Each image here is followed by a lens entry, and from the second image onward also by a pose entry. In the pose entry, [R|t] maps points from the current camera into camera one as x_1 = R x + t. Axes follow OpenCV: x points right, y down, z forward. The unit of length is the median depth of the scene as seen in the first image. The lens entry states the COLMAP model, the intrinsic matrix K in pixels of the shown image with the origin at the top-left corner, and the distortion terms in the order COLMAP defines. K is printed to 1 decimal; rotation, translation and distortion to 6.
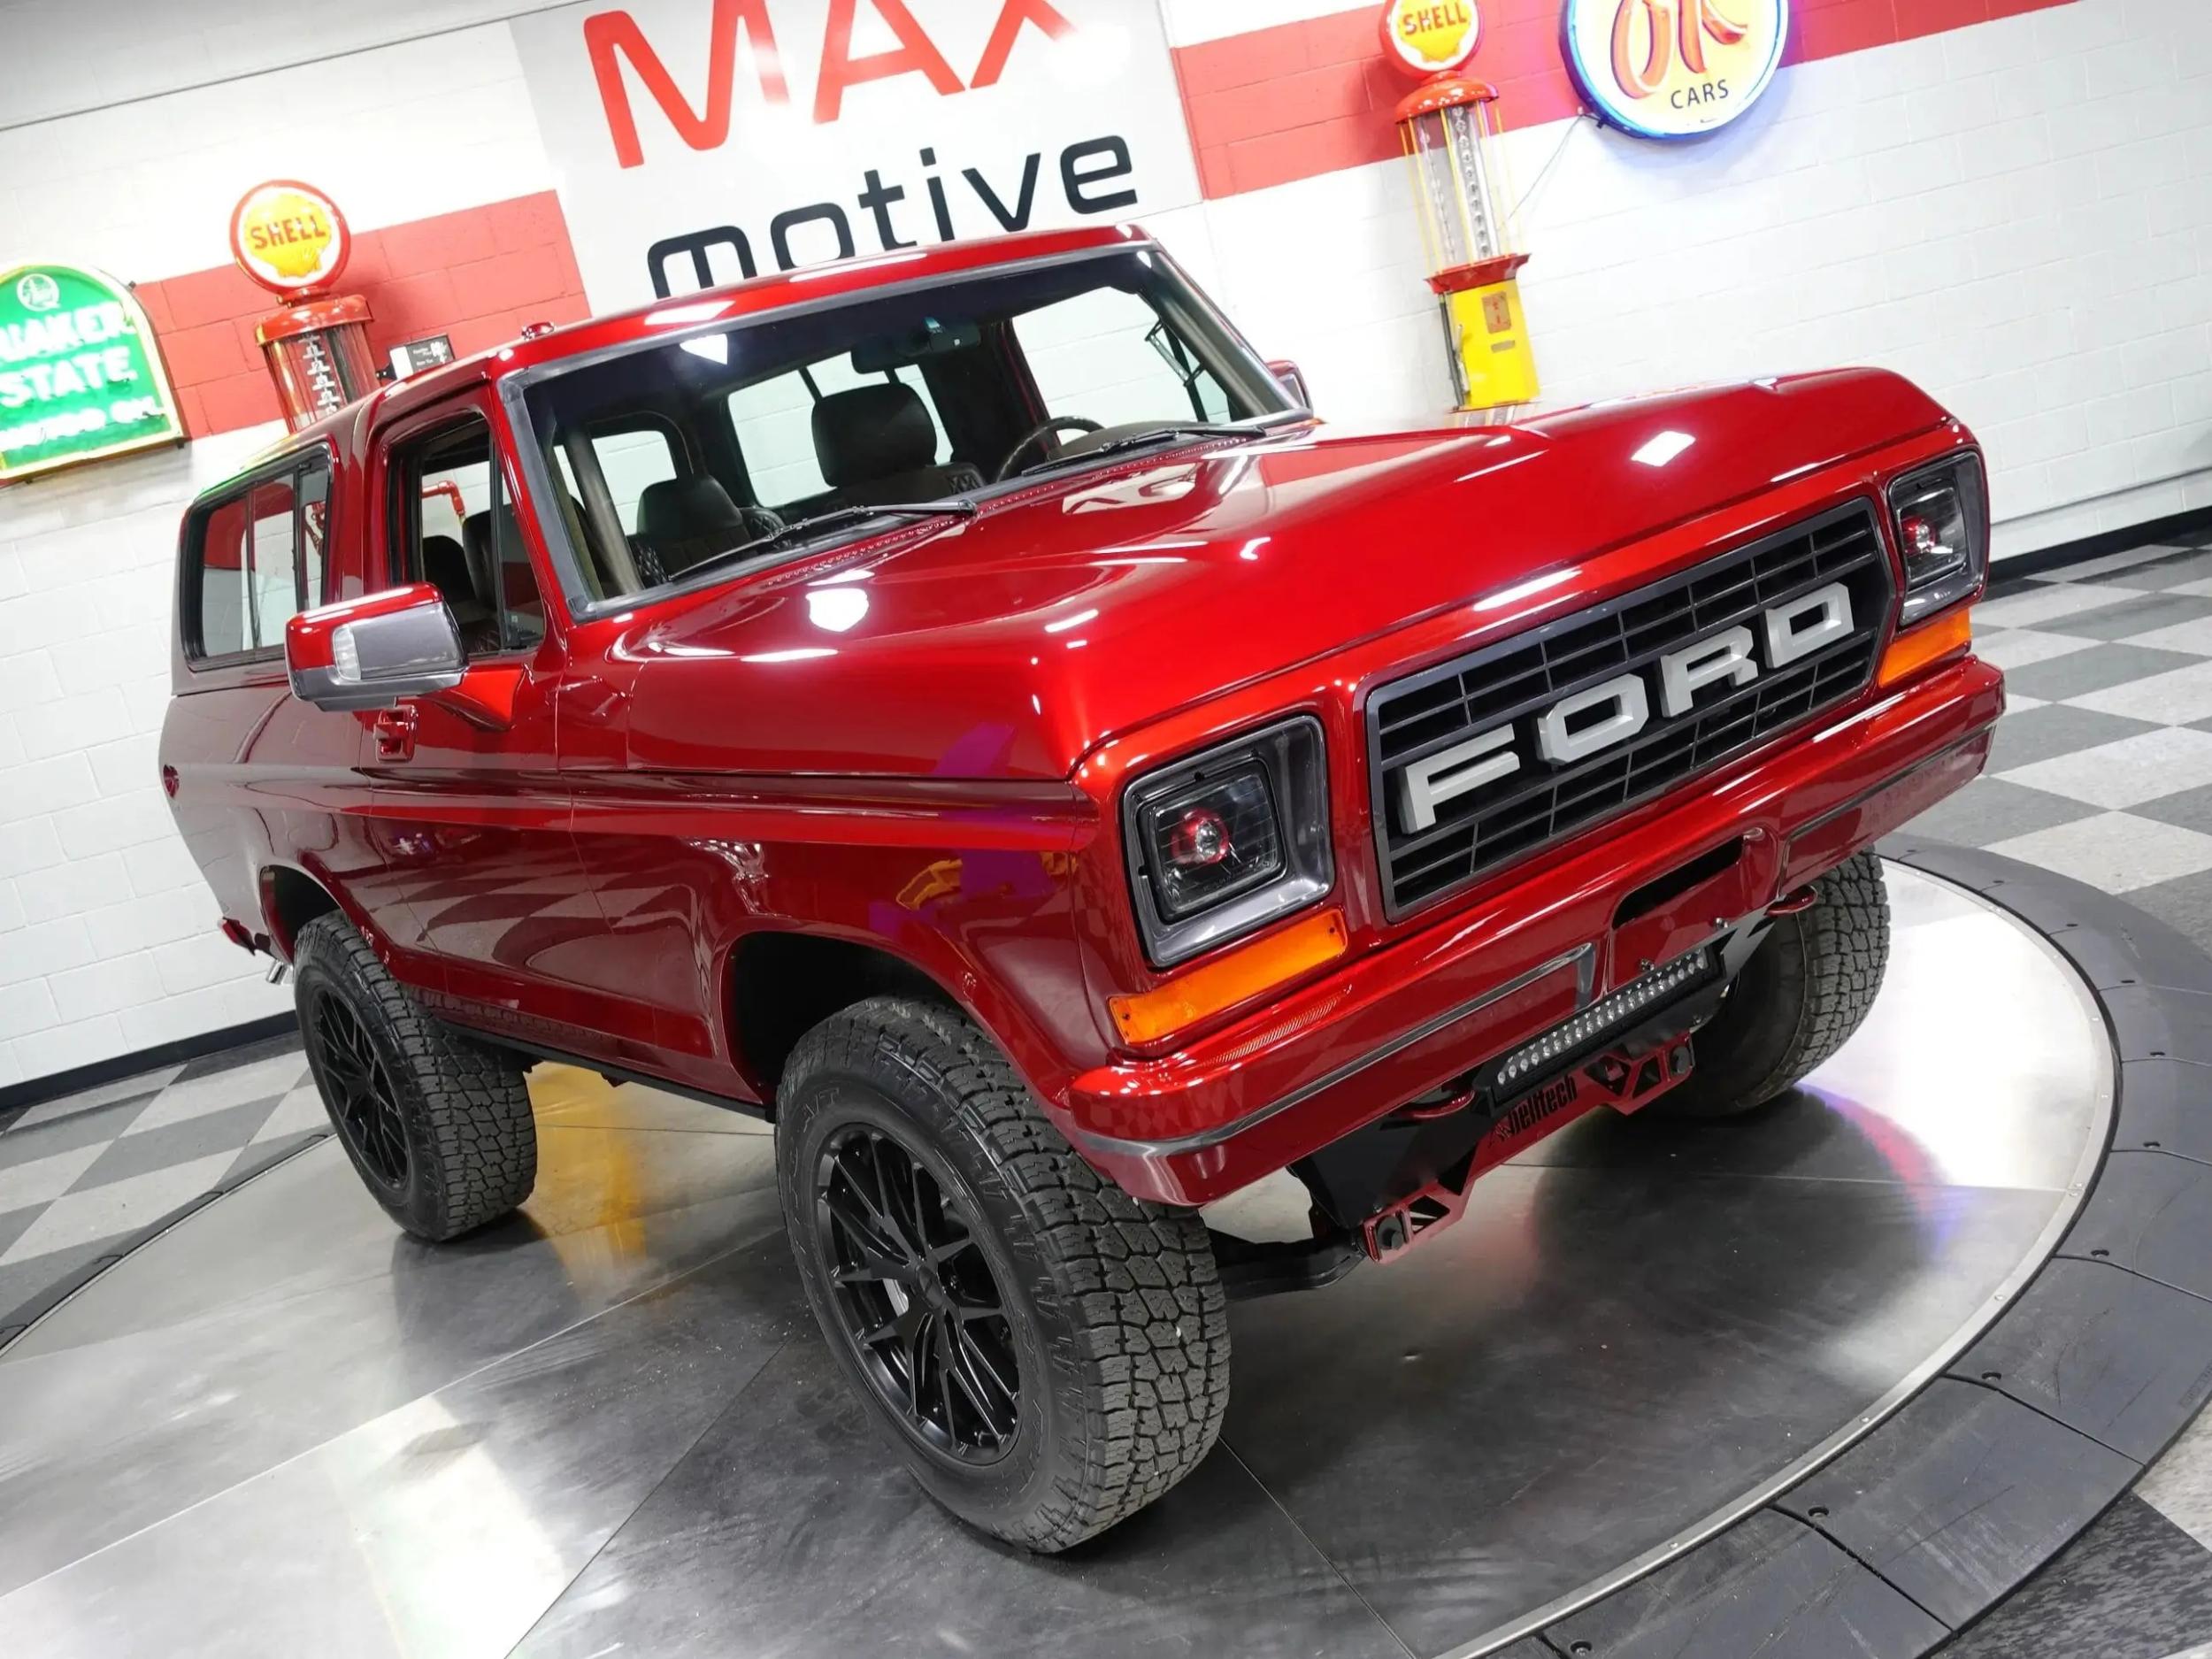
lens RADIAL K [[2190.6, 0, 1095.3], [0, 2190.6, 859.2], [0, 0, 1]] dist [-0.012394, 0.000000]
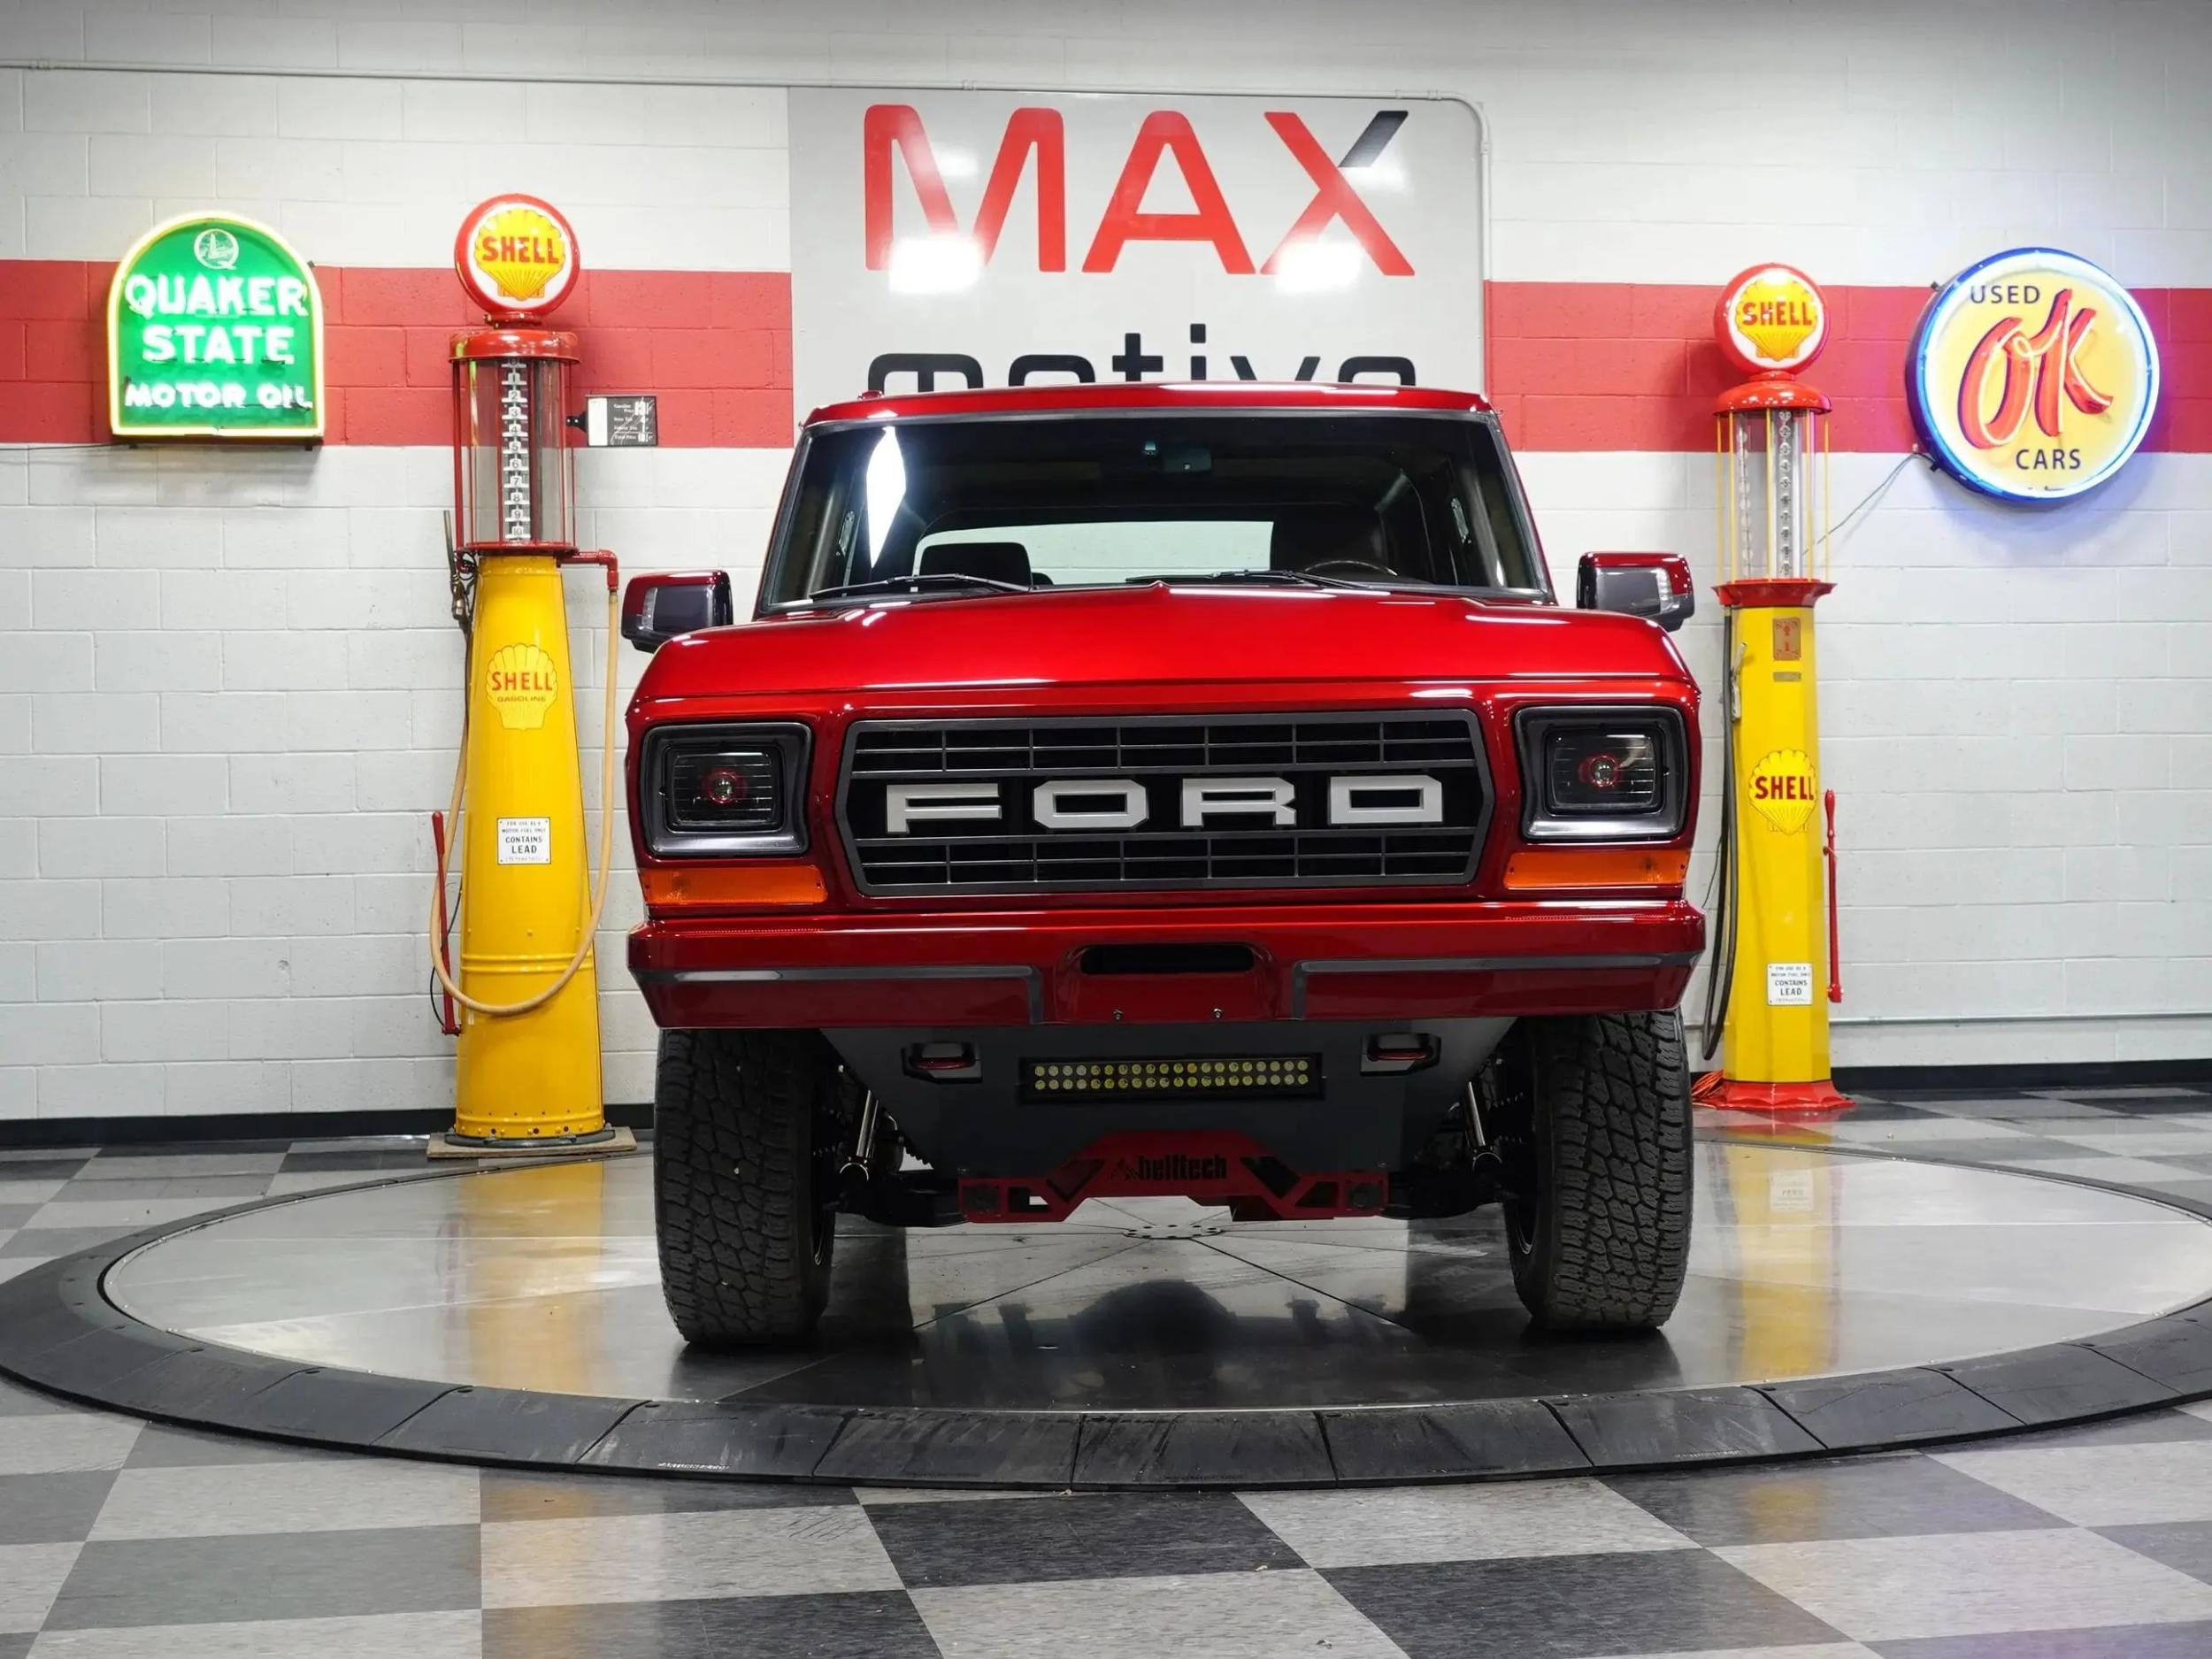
lens RADIAL K [[3740.9, 0, 1113.1], [0, 3740.9, 876.5], [0, 0, 1]] dist [0.022264, 0.000000]
pose [[0.975473, 0.218916, 0.022995, -0.098451], [-0.210432, 0.958088, -0.194388, 0.199331], [-0.064586, 0.184781, 0.980655, -0.463788]]
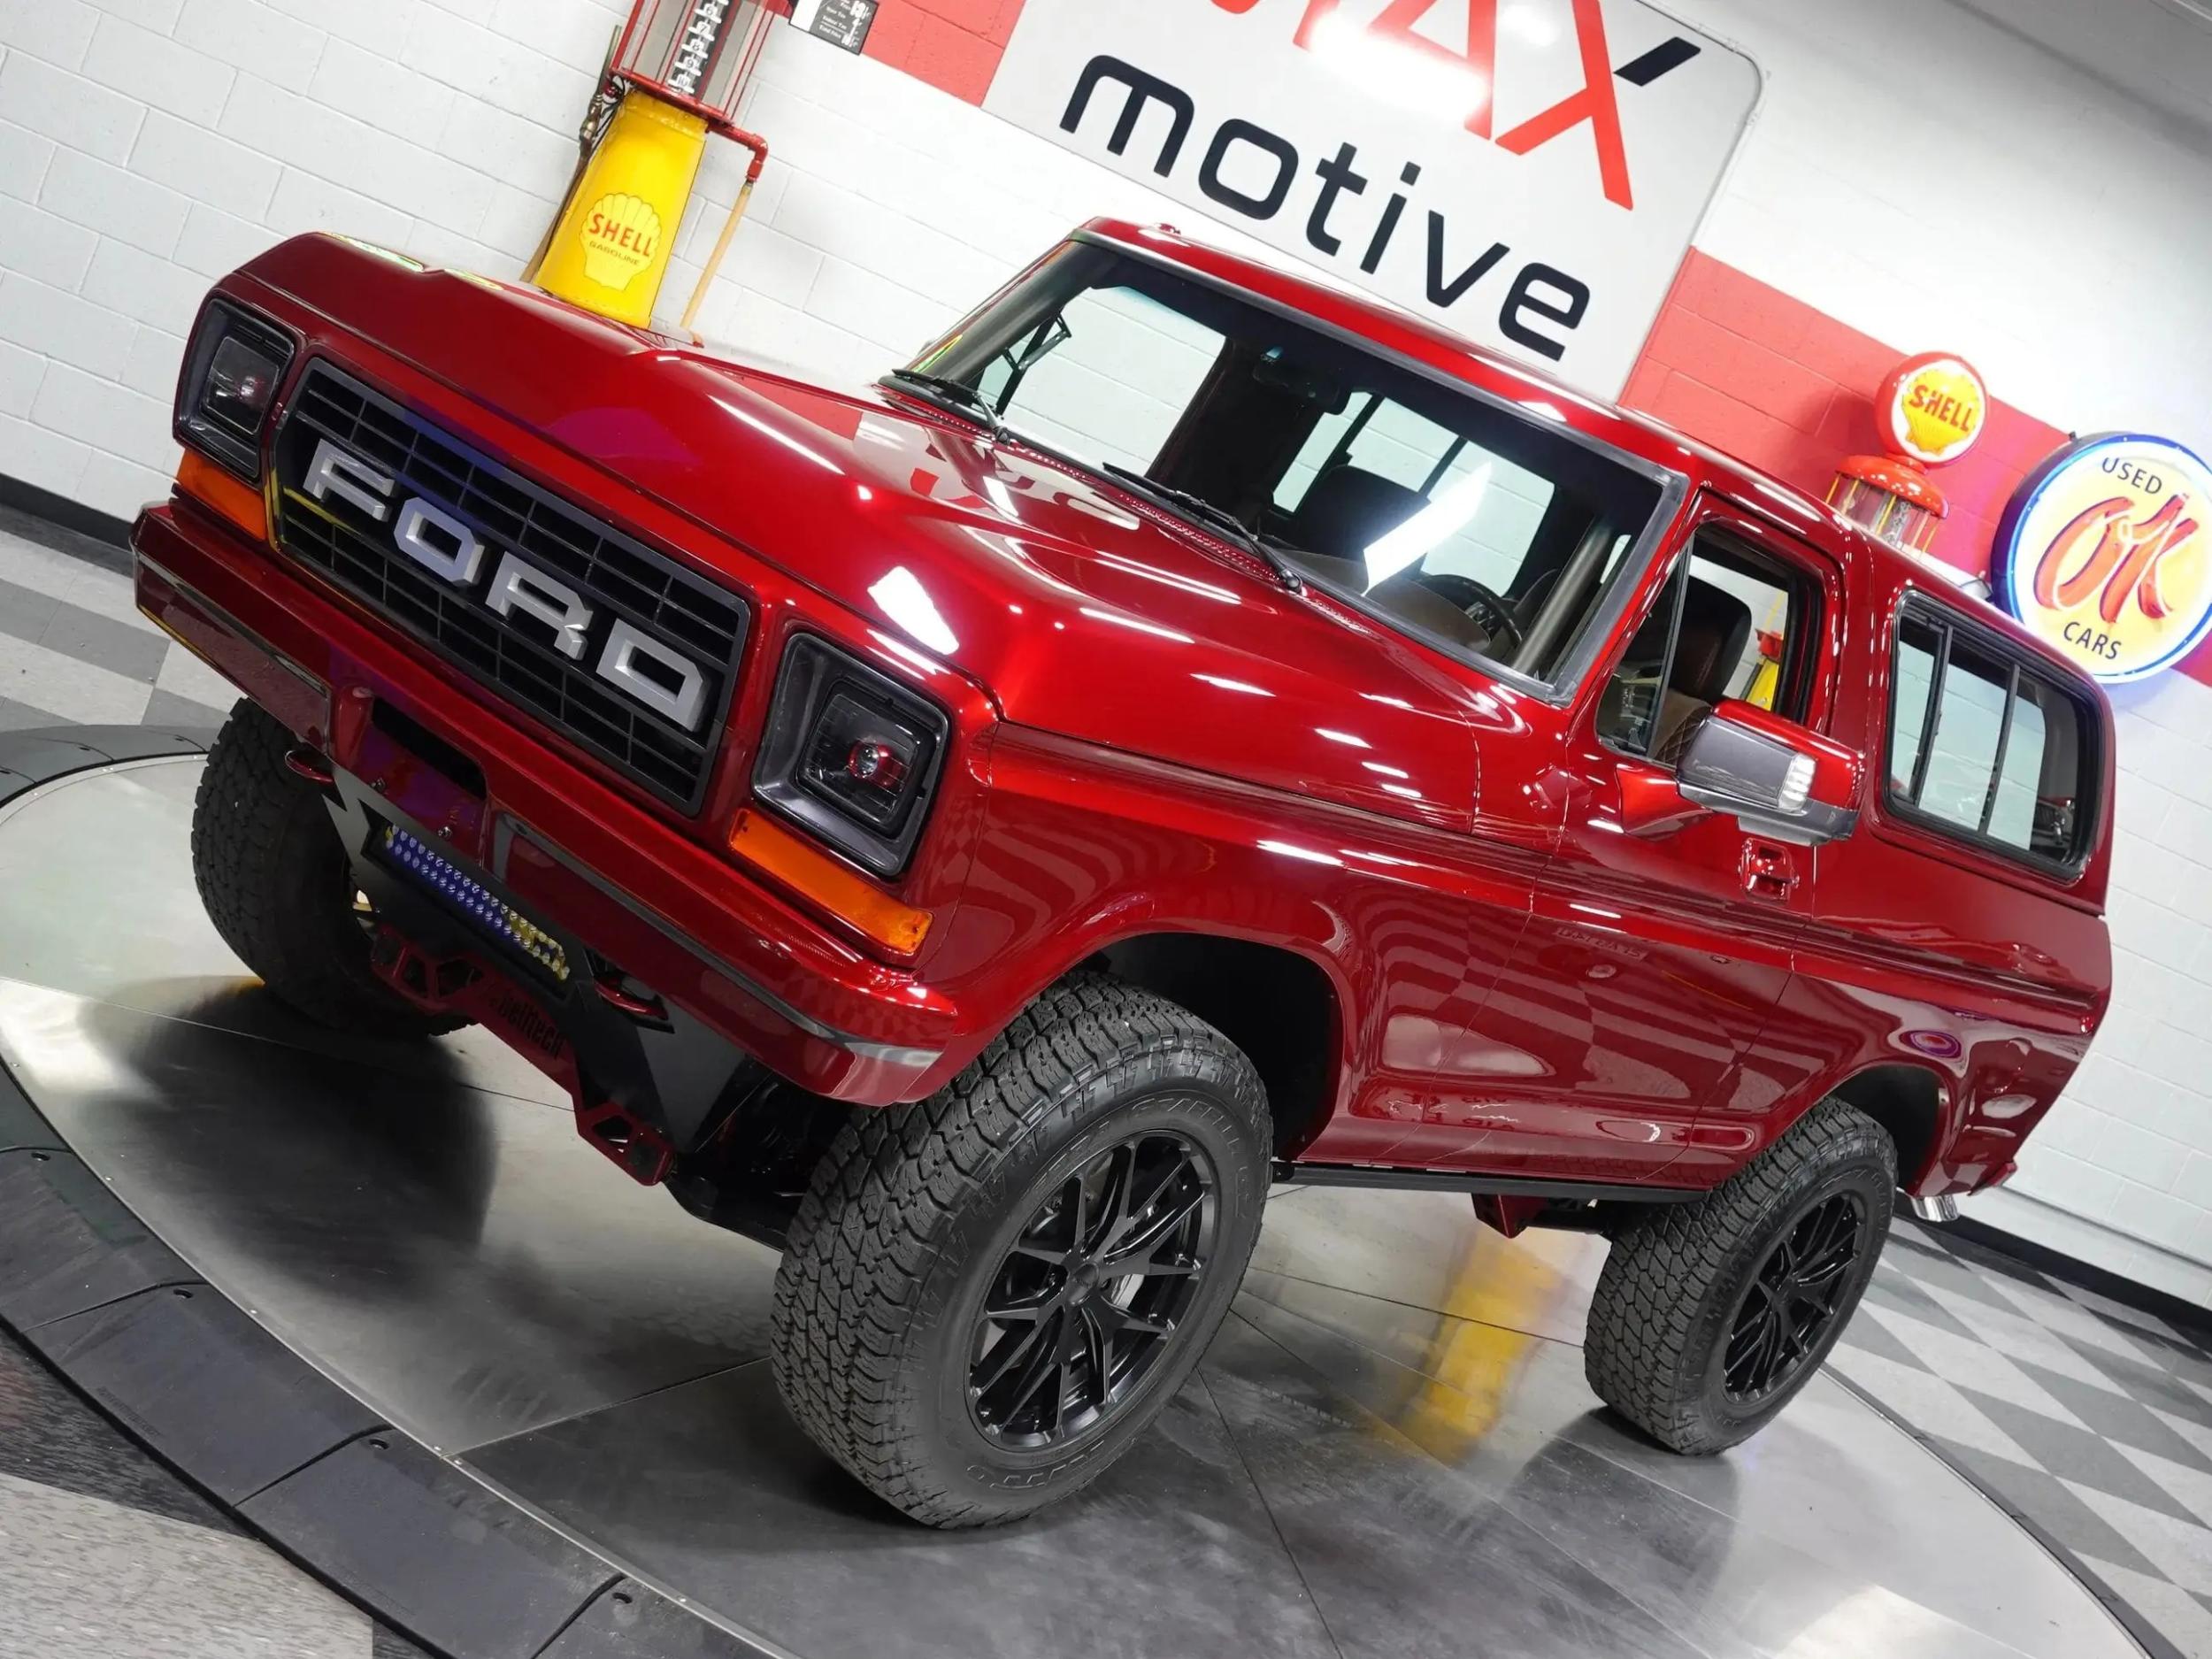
lens RADIAL K [[2936.9, 0, 1110.0], [0, 2936.9, 875.1], [0, 0, 1]] dist [-0.005634, 0.000000]
pose [[0.792611, 0.573968, 0.205741, -0.251726], [-0.568032, 0.817739, -0.092967, 0.077171], [-0.221603, -0.043181, 0.974180, -0.103652]]
